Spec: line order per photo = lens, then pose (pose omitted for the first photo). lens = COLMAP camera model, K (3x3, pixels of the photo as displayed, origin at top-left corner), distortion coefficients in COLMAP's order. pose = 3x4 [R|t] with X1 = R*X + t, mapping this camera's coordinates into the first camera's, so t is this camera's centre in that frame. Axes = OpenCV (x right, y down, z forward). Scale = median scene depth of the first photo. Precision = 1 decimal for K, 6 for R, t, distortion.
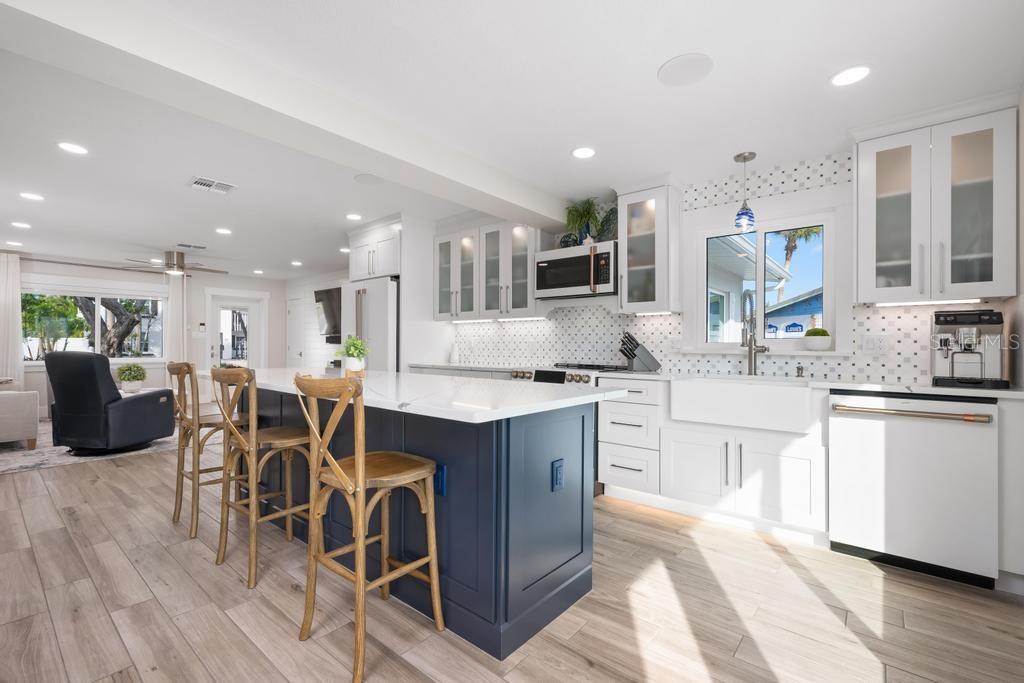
lens RADIAL K [[464.3, 0, 523.3], [0, 464.3, 335.0], [0, 0, 1]] dist [-0.004668, 0.000581]
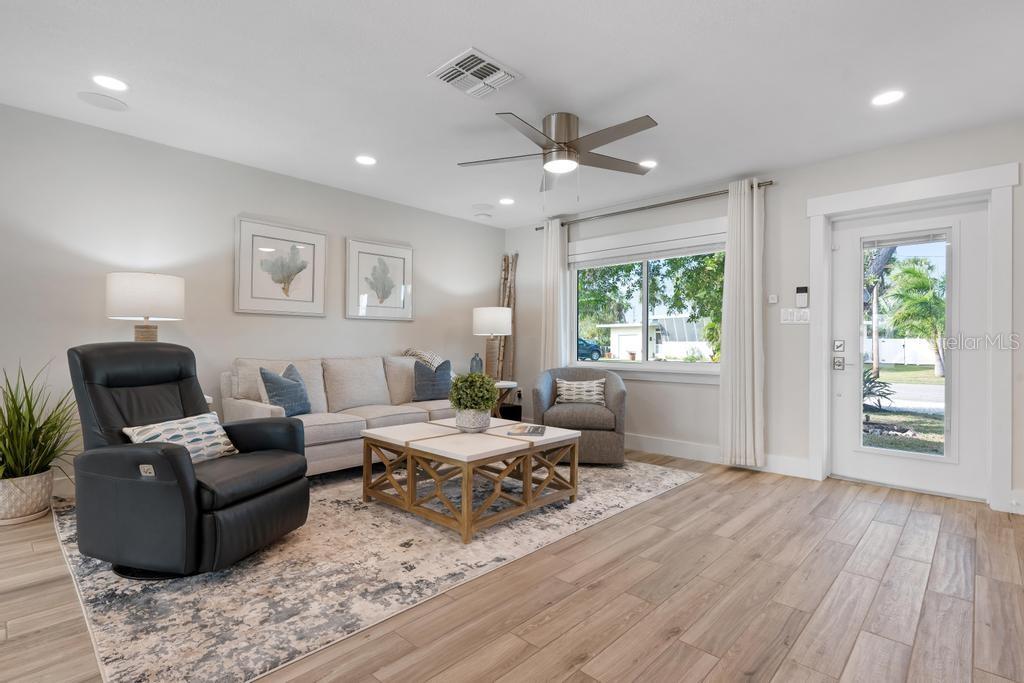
lens RADIAL K [[490.4, 0, 515.7], [0, 490.4, 345.7], [0, 0, 1]] dist [-0.003752, 0.001966]
pose [[-0.055293, 0.003882, -0.998463, -0.524993], [0.013090, 0.999909, 0.003163, 0.055213], [0.998384, -0.012895, -0.055338, 1.770175]]
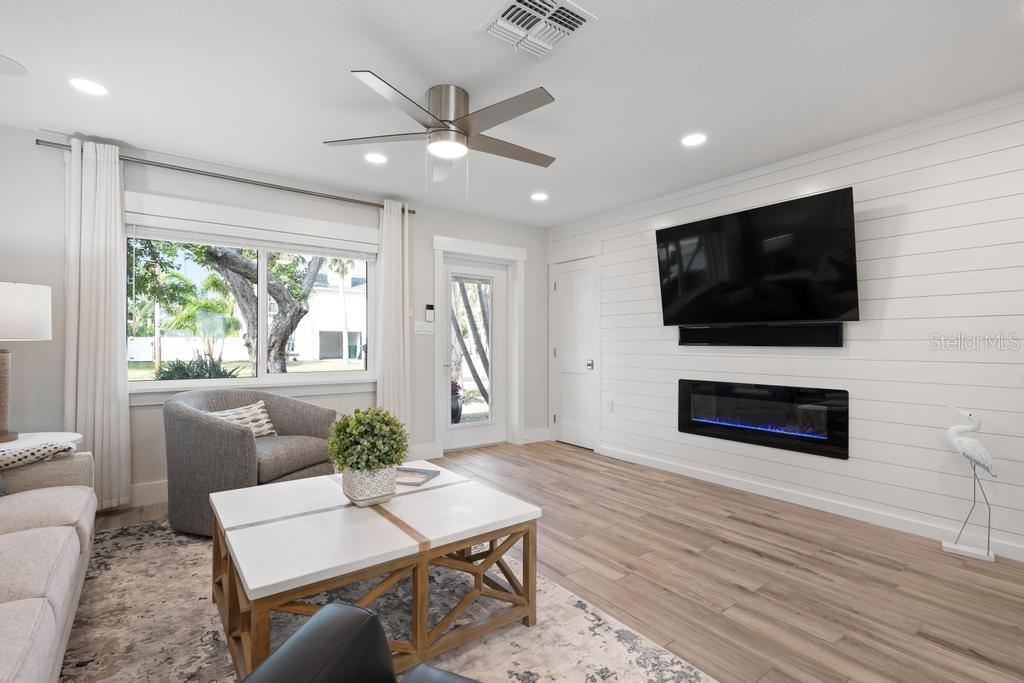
lens RADIAL K [[464.3, 0, 511.3], [0, 464.3, 346.8], [0, 0, 1]] dist [-0.004668, 0.000581]
pose [[0.971958, 0.003698, -0.235124, -1.110995], [0.002222, 0.999687, 0.024909, 0.021794], [0.235143, -0.024733, 0.971646, 1.176351]]
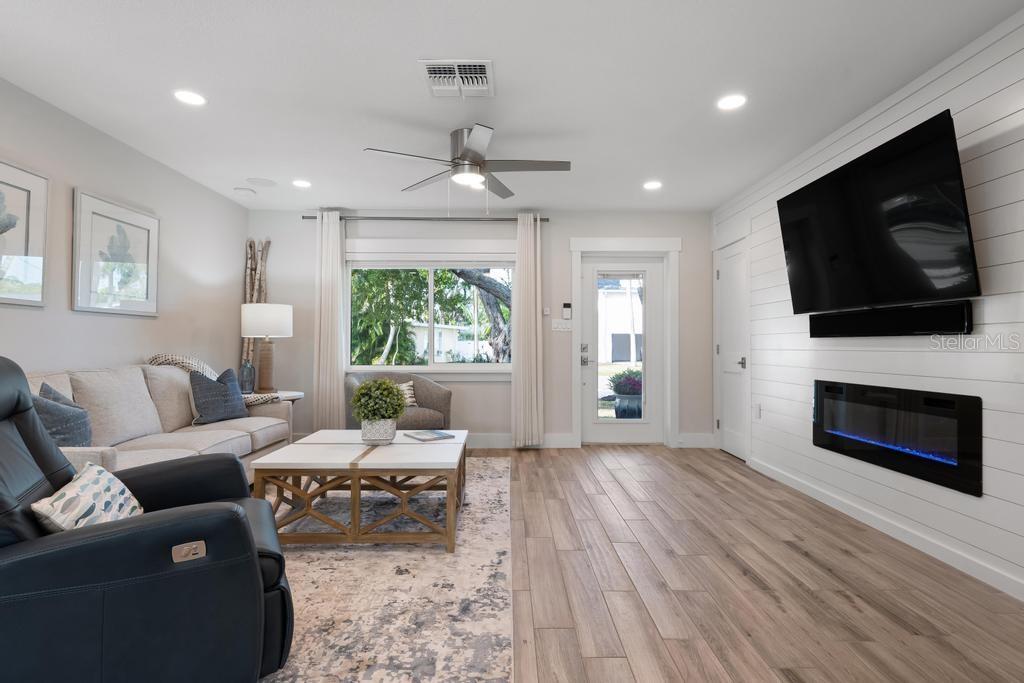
lens RADIAL K [[506.7, 0, 513.9], [0, 506.7, 342.9], [0, 0, 1]] dist [-0.003160, 0.001871]
pose [[0.652768, -0.005383, -0.757539, -0.623065], [0.013331, 0.999902, 0.004381, 0.044864], [0.757441, -0.012959, 0.652775, 1.275035]]
